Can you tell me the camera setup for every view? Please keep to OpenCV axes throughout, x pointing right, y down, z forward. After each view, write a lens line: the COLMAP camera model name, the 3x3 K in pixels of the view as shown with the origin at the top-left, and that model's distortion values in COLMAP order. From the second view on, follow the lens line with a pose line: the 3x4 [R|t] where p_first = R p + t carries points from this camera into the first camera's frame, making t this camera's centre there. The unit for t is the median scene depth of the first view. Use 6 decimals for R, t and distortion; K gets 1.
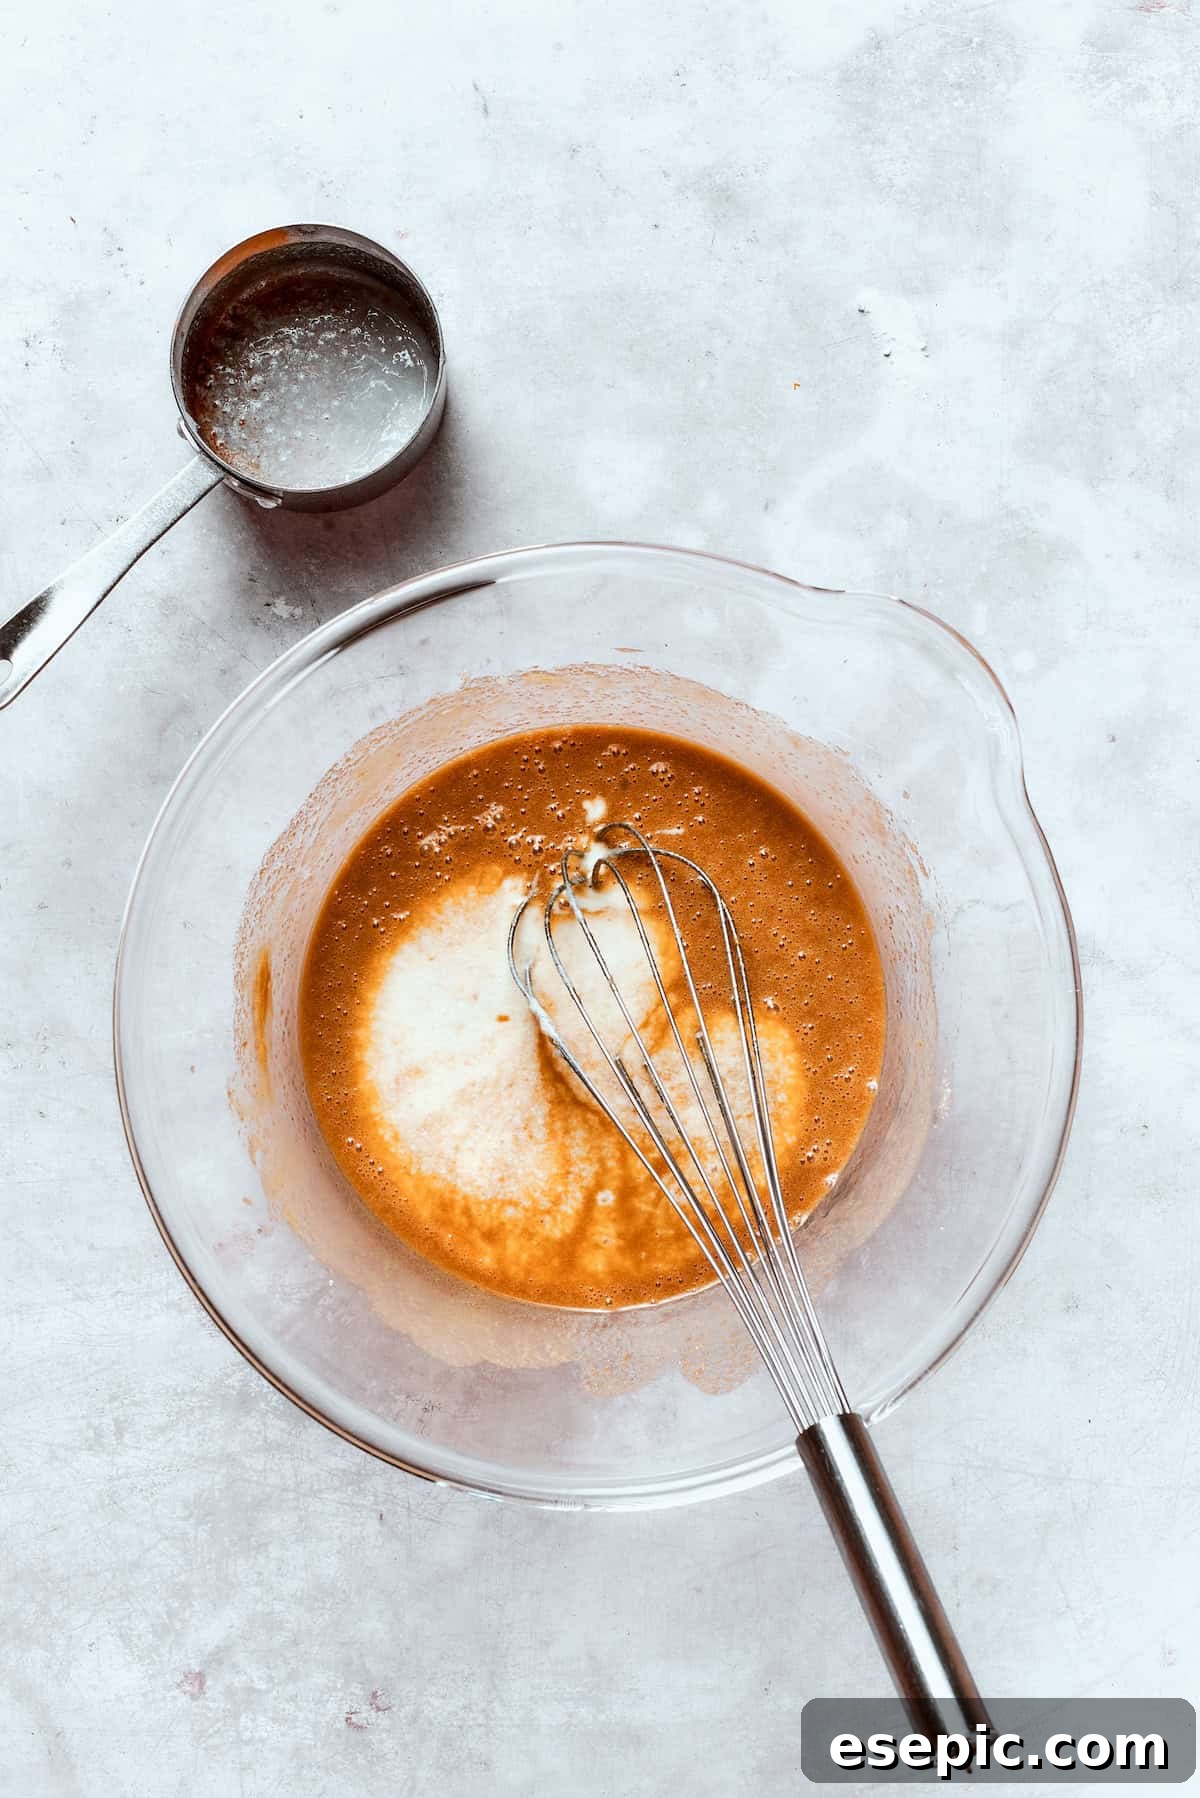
lens RADIAL K [[7612.8, 0, 599.2], [0, 7612.8, 1012.9], [0, 0, 1]] dist [-1.273833, 0.000000]
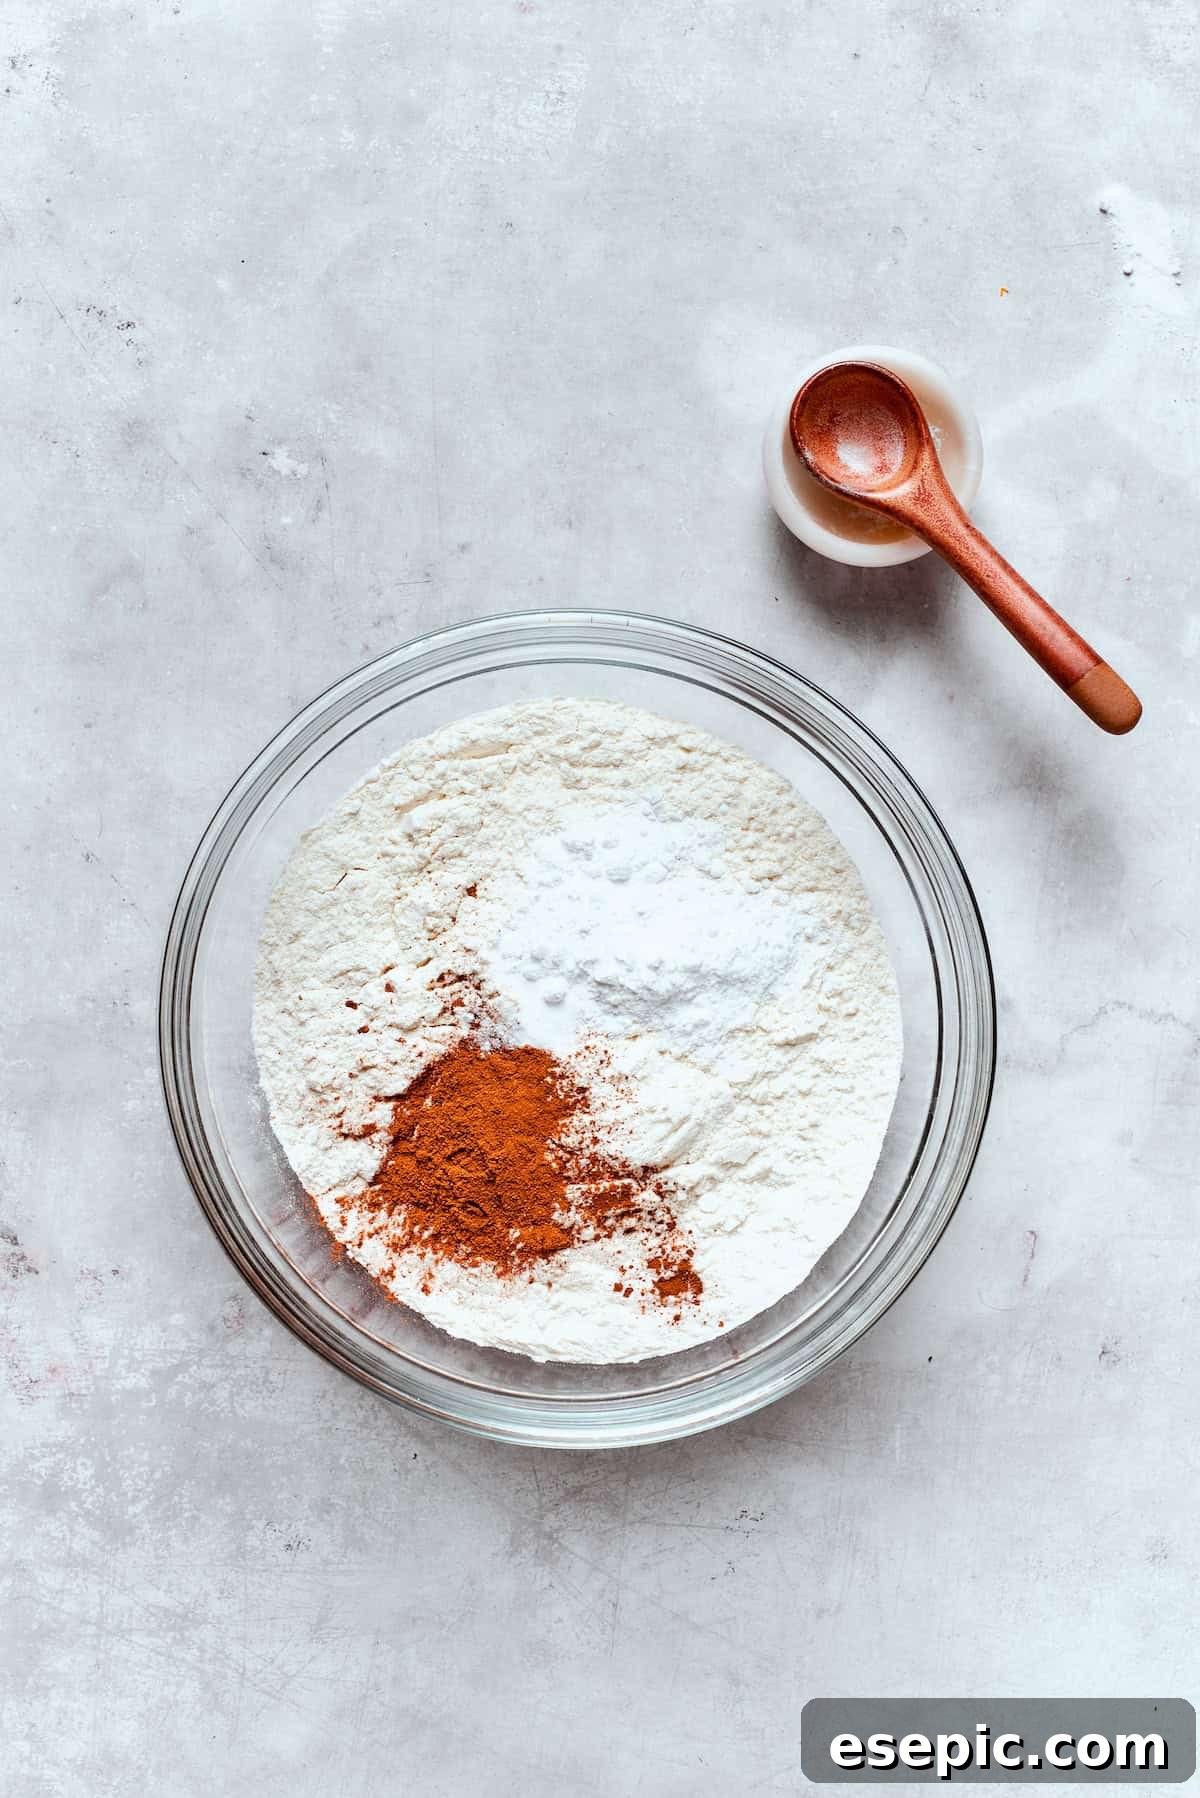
lens RADIAL K [[7612.8, 0, 598.0], [0, 7612.8, 965.0], [0, 0, 1]] dist [-1.273833, 0.000000]
pose [[0.985322, 0.170709, 0.000128, -0.002600], [-0.170696, 0.985257, -0.011437, -0.001008], [-0.002079, 0.011247, 0.999935, 0.250306]]
